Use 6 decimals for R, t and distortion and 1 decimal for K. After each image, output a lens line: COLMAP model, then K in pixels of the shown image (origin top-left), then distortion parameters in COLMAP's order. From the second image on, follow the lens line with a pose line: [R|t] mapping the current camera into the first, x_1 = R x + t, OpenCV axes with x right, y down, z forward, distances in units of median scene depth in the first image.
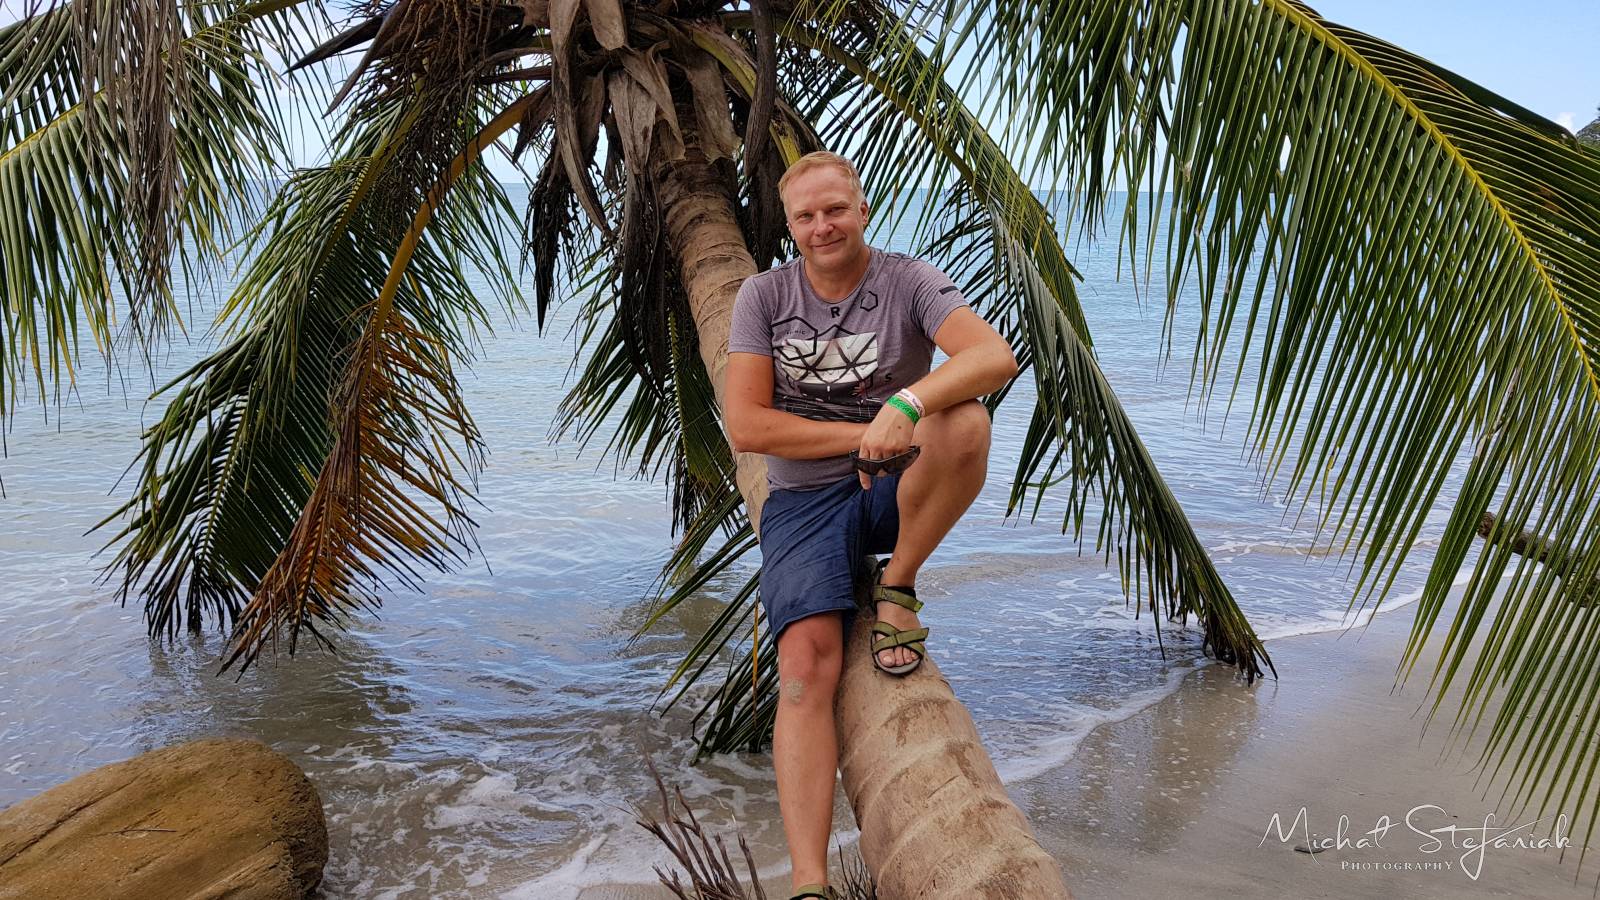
lens RADIAL K [[1231.7, 0, 792.7], [0, 1231.7, 440.8], [0, 0, 1]] dist [-0.002302, -0.007319]
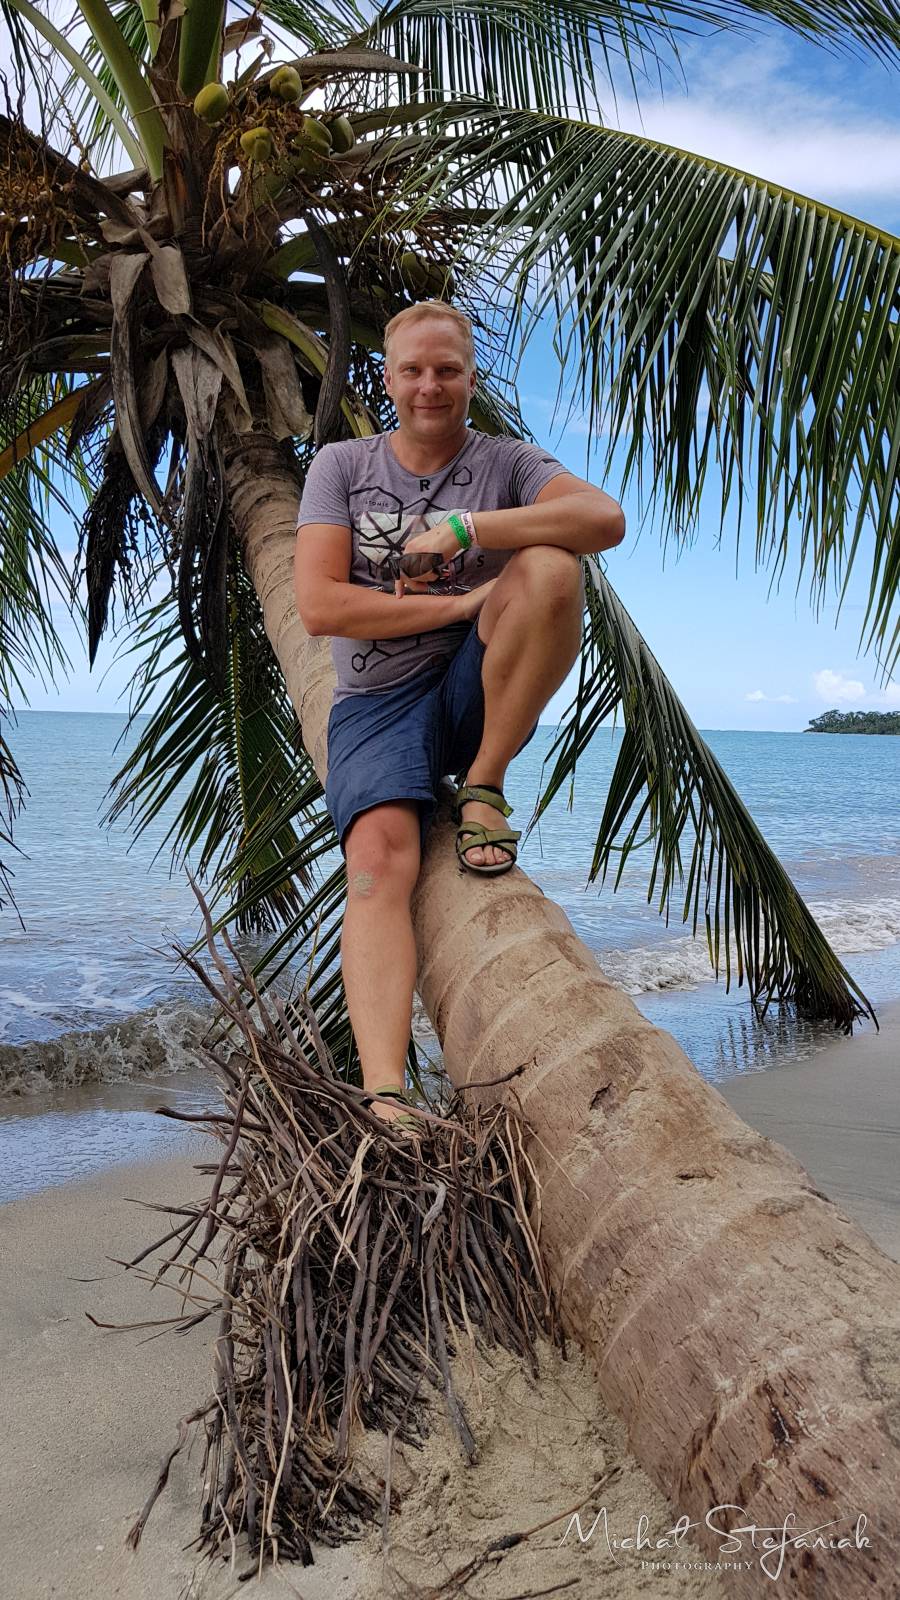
lens RADIAL K [[1231.7, 0, 465.4], [0, 1231.7, 806.7], [0, 0, 1]] dist [-0.002302, -0.007319]
pose [[0.996348, 0.009069, 0.084904, -0.002516], [0.001697, 0.992045, -0.125874, 0.173757], [-0.085370, 0.125558, 0.988406, 0.093720]]
